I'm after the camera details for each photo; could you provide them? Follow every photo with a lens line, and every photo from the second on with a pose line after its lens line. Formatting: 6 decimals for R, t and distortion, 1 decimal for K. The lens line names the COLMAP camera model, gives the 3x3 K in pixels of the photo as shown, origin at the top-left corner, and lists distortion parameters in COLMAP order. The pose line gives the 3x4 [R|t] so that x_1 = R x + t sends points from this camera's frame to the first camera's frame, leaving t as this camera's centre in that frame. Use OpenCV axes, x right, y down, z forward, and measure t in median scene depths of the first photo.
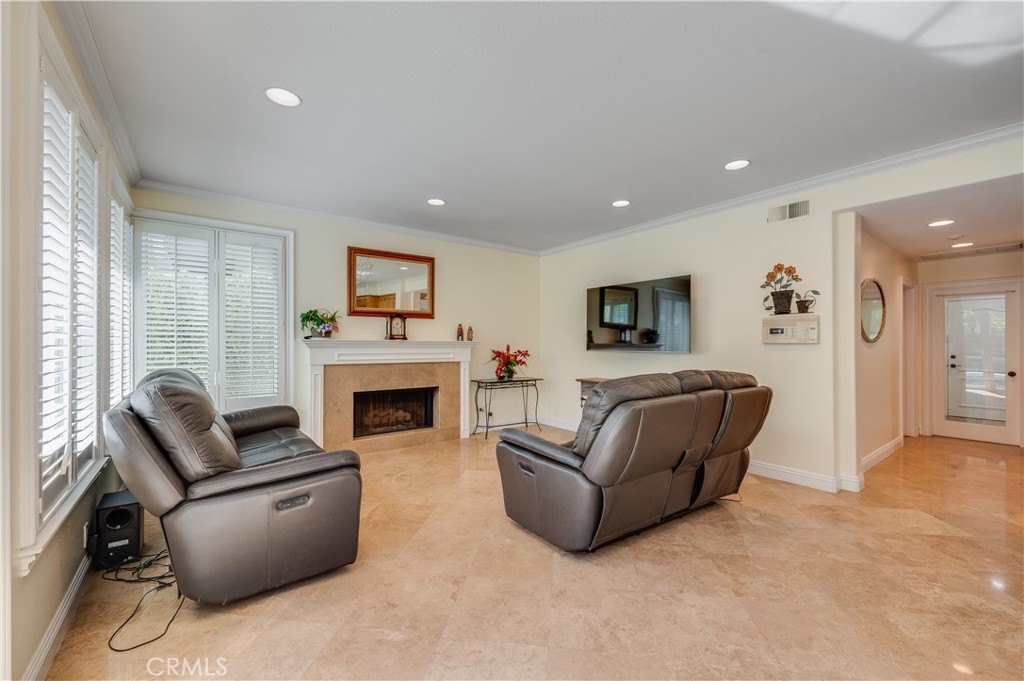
lens RADIAL K [[410.9, 0, 514.1], [0, 410.9, 337.5], [0, 0, 1]] dist [0.002282, 0.000491]
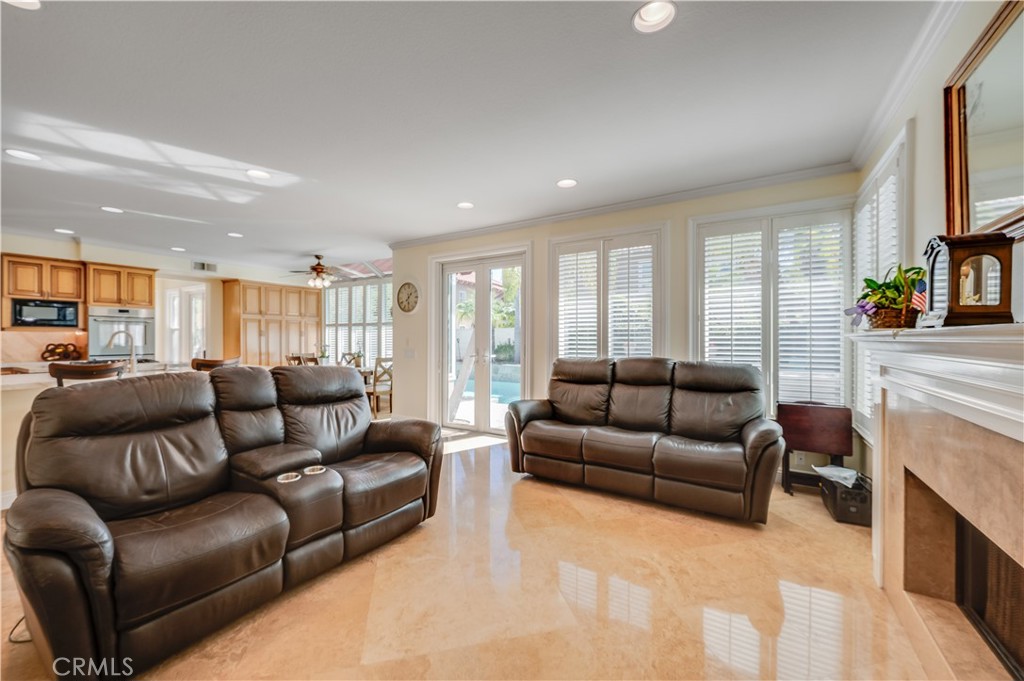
lens RADIAL K [[410.9, 0, 514.1], [0, 410.9, 337.5], [0, 0, 1]] dist [0.002282, 0.000491]
pose [[-0.933799, -0.010051, -0.357656, 0.155288], [-0.003413, 0.999810, -0.019186, 0.032189], [0.357781, -0.016695, -0.933656, 1.980755]]
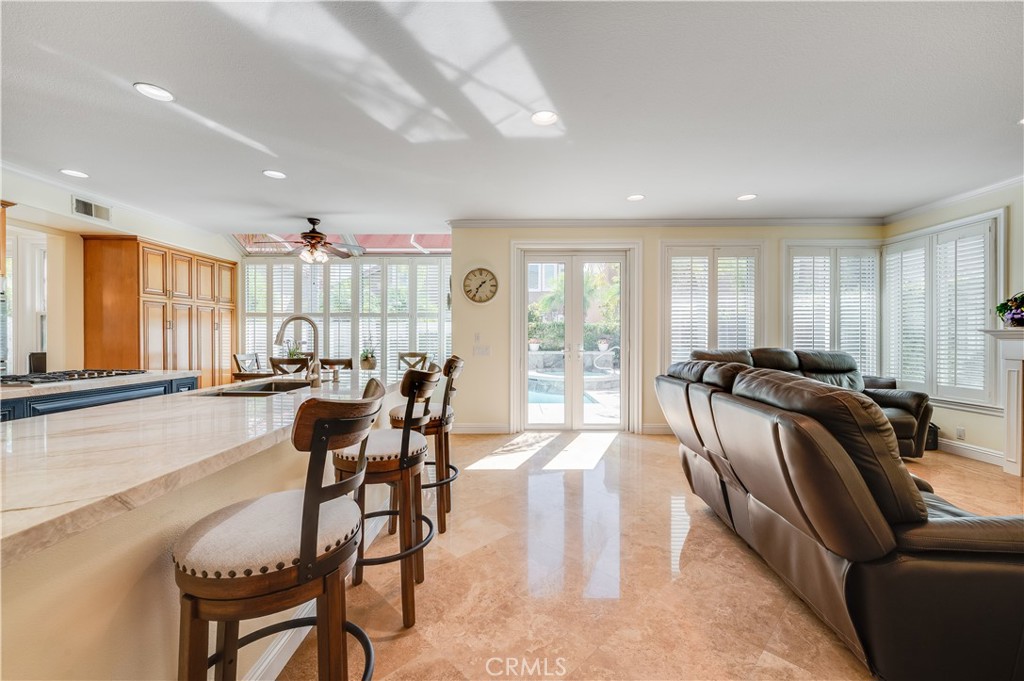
lens RADIAL K [[410.9, 0, 514.1], [0, 410.9, 337.5], [0, 0, 1]] dist [0.002282, 0.000491]
pose [[-0.610346, -0.001566, -0.792133, 1.236665], [0.005179, 0.999969, -0.005968, 0.031635], [0.792118, -0.007745, -0.610319, 1.080876]]
